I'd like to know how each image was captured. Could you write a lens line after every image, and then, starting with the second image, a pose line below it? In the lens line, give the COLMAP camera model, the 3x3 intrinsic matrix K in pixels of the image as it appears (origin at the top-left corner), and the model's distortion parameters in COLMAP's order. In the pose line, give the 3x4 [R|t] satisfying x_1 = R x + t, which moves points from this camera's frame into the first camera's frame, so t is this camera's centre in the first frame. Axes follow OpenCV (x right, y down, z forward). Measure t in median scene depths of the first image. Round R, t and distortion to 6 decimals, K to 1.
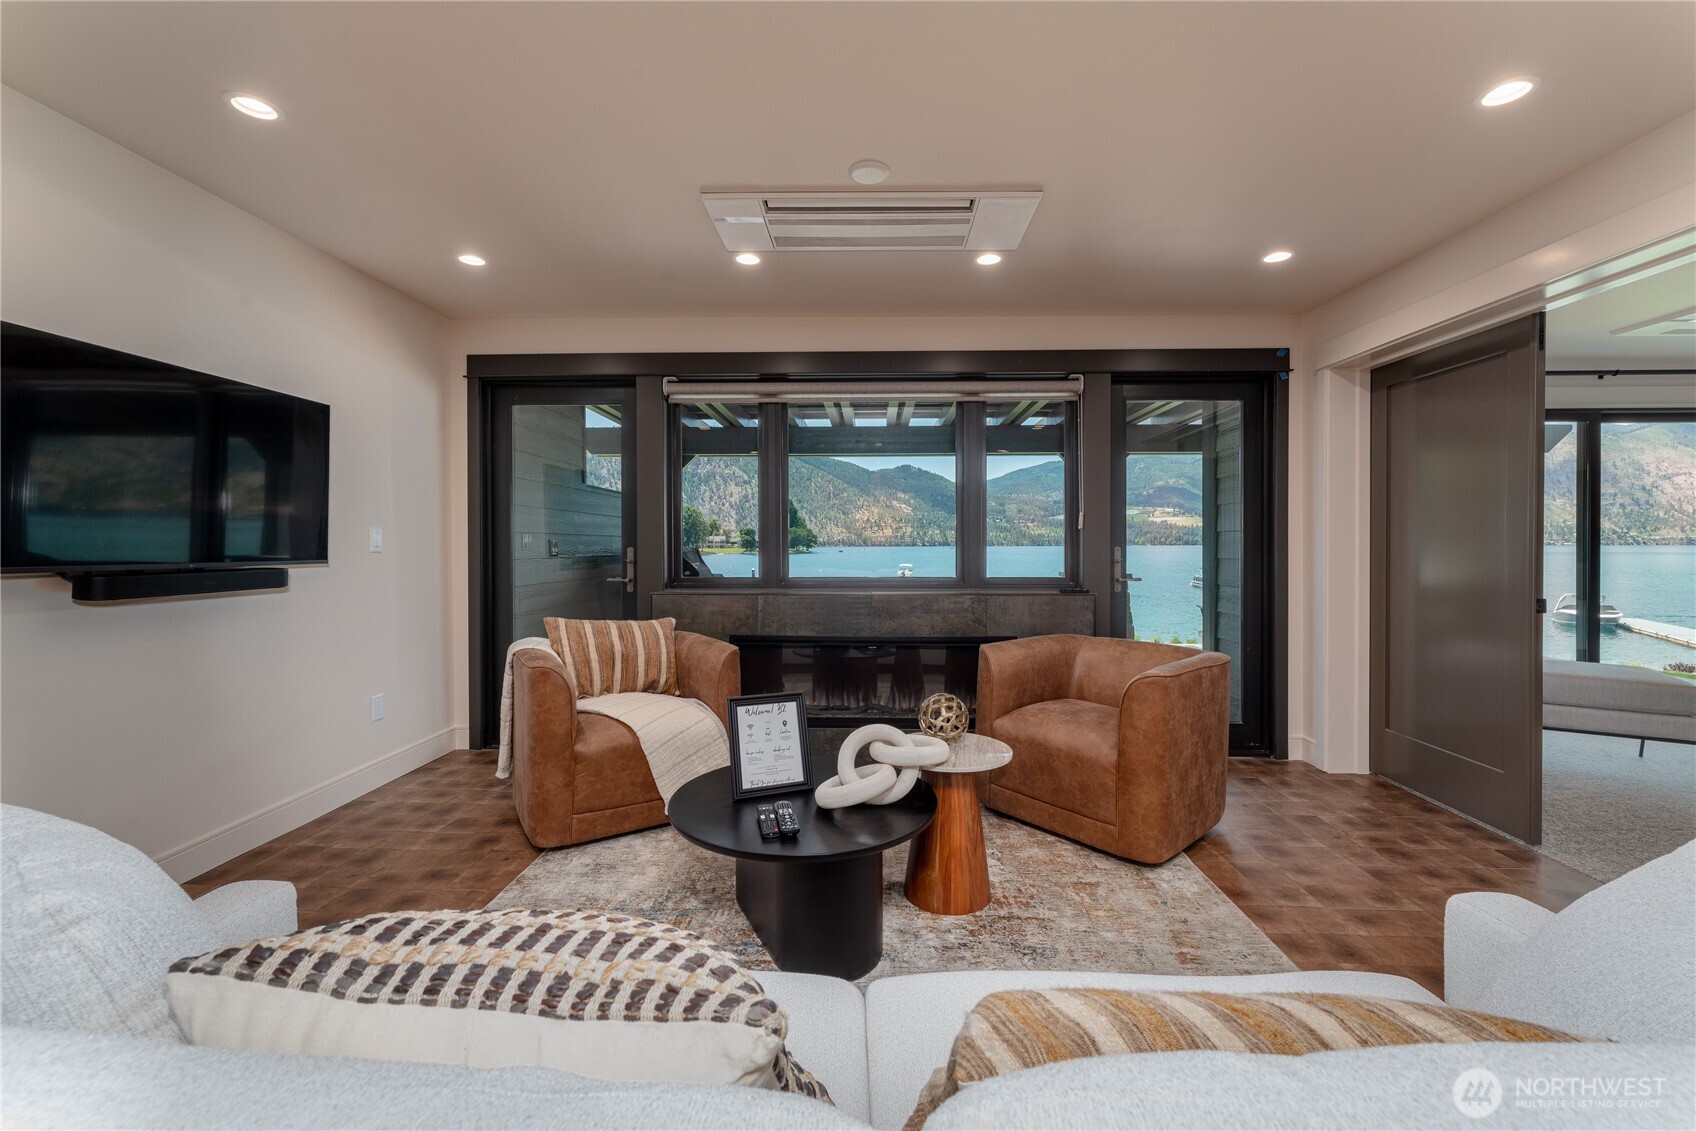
lens RADIAL K [[691.0, 0, 860.4], [0, 691.0, 551.7], [0, 0, 1]] dist [0.008391, -0.000085]
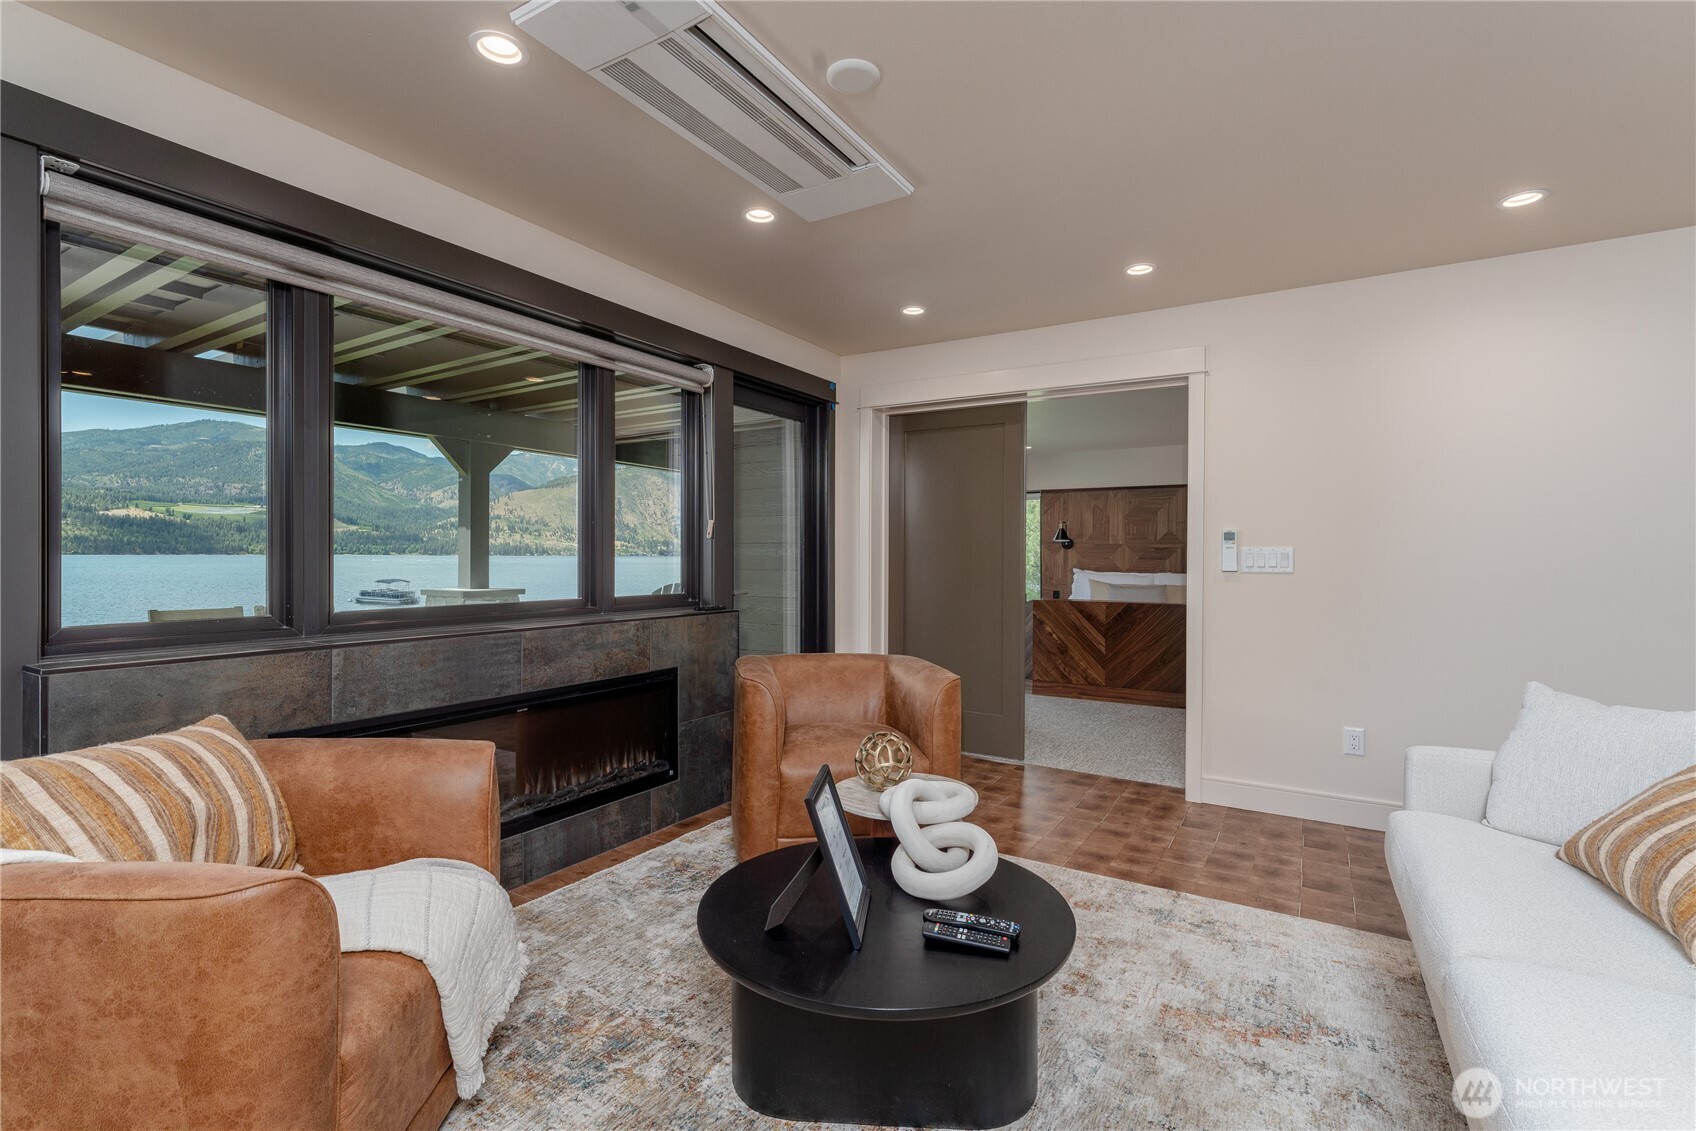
lens RADIAL K [[768.6, 0, 851.7], [0, 768.6, 557.1], [0, 0, 1]] dist [-0.004008, -0.000384]
pose [[0.494631, 0.002365, 0.869100, -0.434017], [0.003346, 0.999984, -0.004626, -0.003048], [-0.869097, 0.005196, 0.494615, 0.339332]]
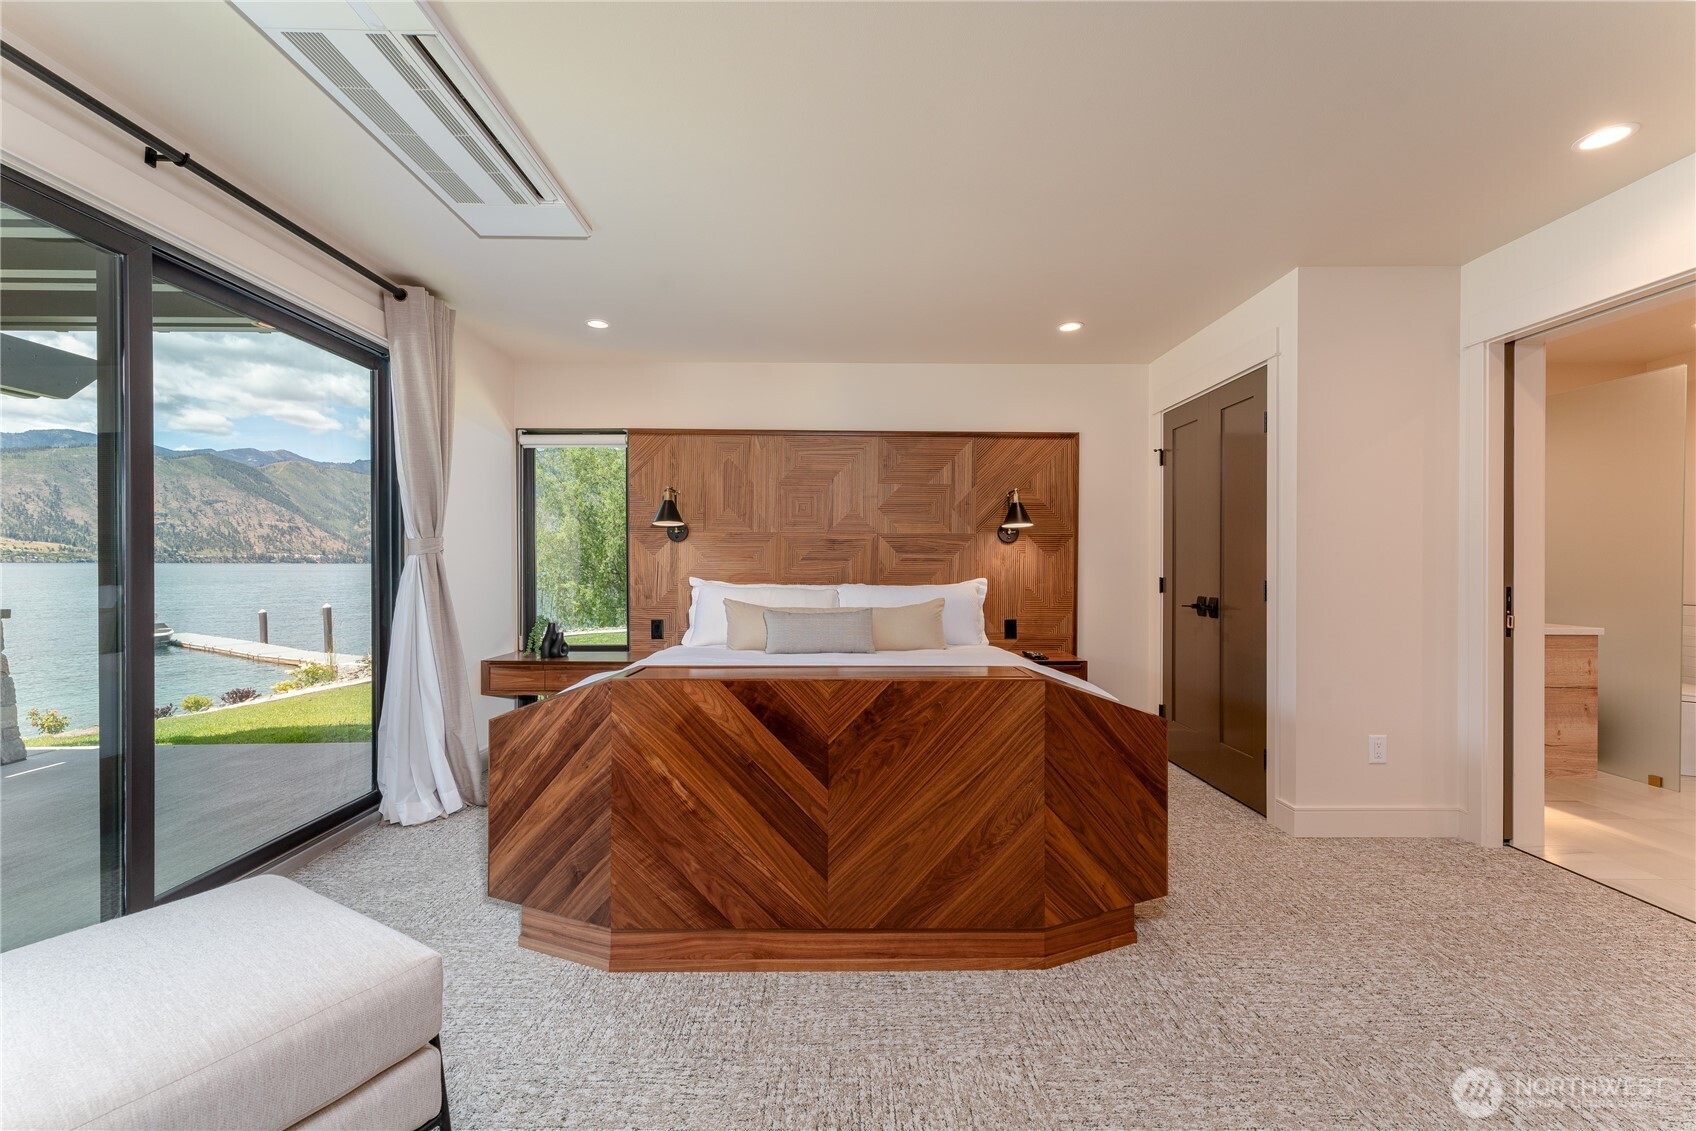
lens RADIAL K [[691.0, 0, 827.1], [0, 691.0, 562.0], [0, 0, 1]] dist [0.008391, -0.000085]
pose [[-0.014103, 0.006037, 0.999882, 0.679515], [0.004948, 0.999970, -0.005968, 0.005014], [-0.999888, 0.004863, -0.014132, 0.663832]]
